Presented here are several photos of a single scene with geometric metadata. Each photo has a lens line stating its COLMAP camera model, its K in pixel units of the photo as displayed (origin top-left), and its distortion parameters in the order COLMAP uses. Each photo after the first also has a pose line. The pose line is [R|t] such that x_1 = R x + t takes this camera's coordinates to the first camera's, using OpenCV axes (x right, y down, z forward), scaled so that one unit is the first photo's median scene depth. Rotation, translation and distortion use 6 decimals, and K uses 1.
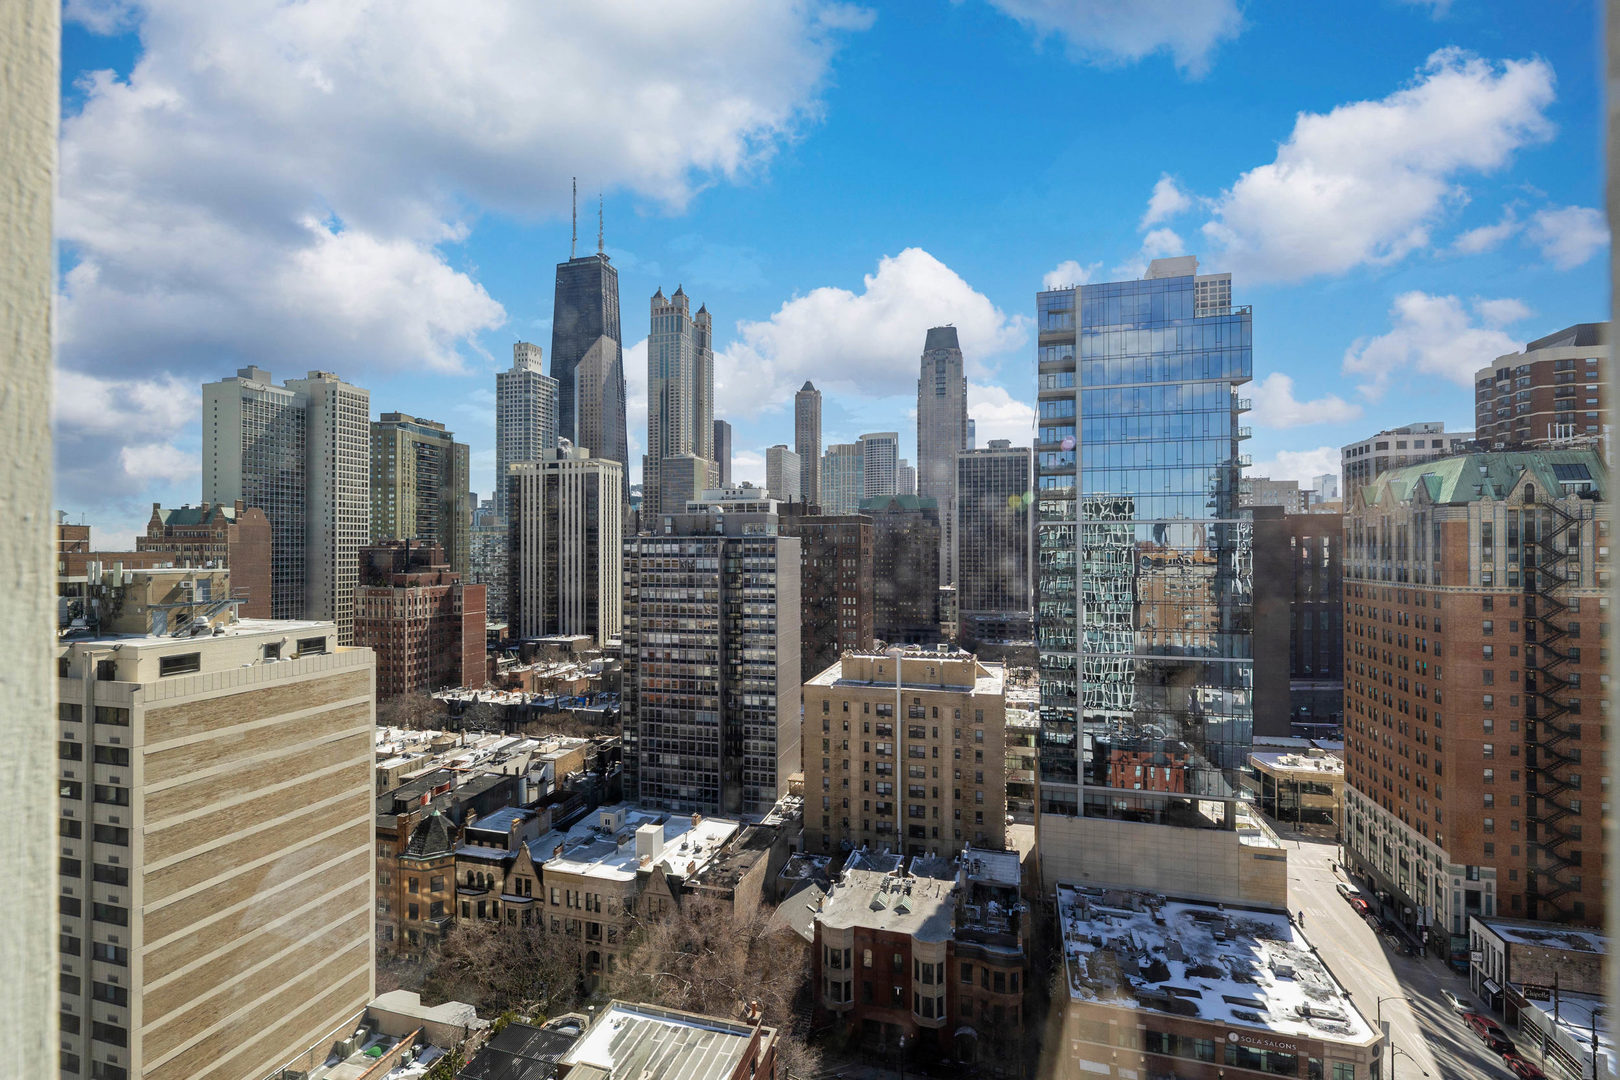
lens RADIAL K [[727.0, 0, 804.7], [0, 727.0, 541.2], [0, 0, 1]] dist [-0.002888, 0.000002]
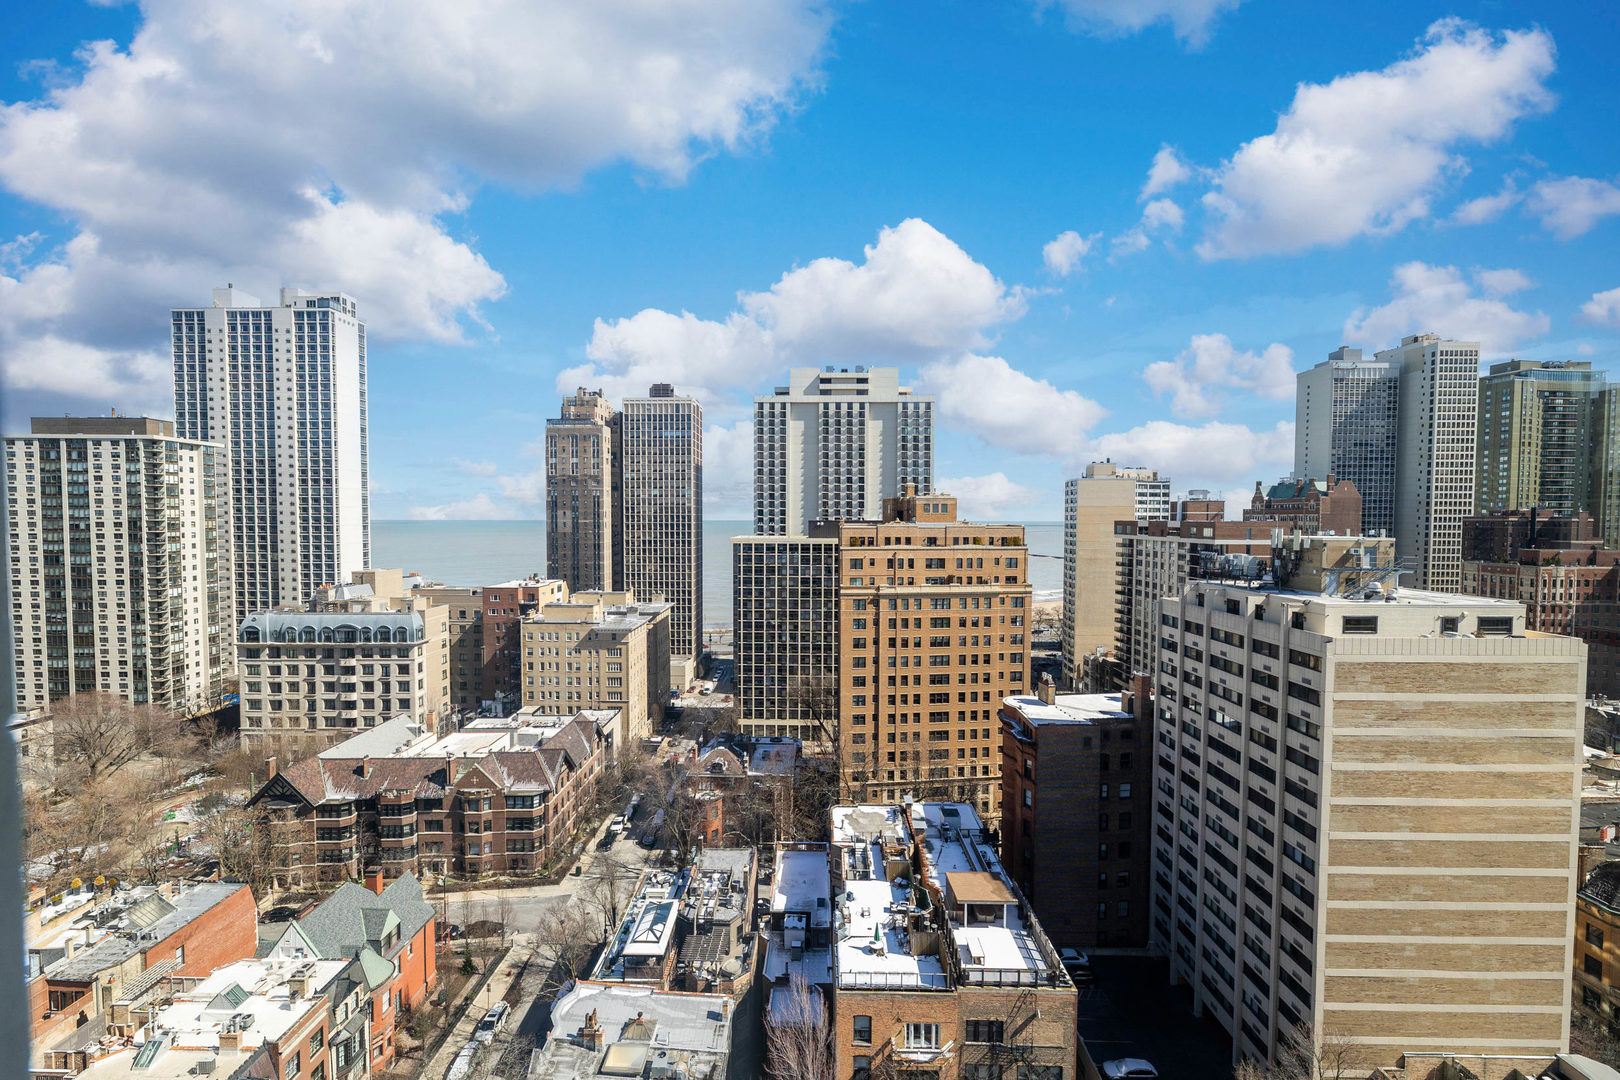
lens RADIAL K [[650.8, 0, 805.0], [0, 650.8, 540.9], [0, 0, 1]] dist [0.000606, -0.000440]
pose [[0.262791, 0.035042, -0.964216, -0.127022], [0.006536, 0.999253, 0.038097, 0.001683], [0.964831, -0.016314, 0.262366, -0.046358]]
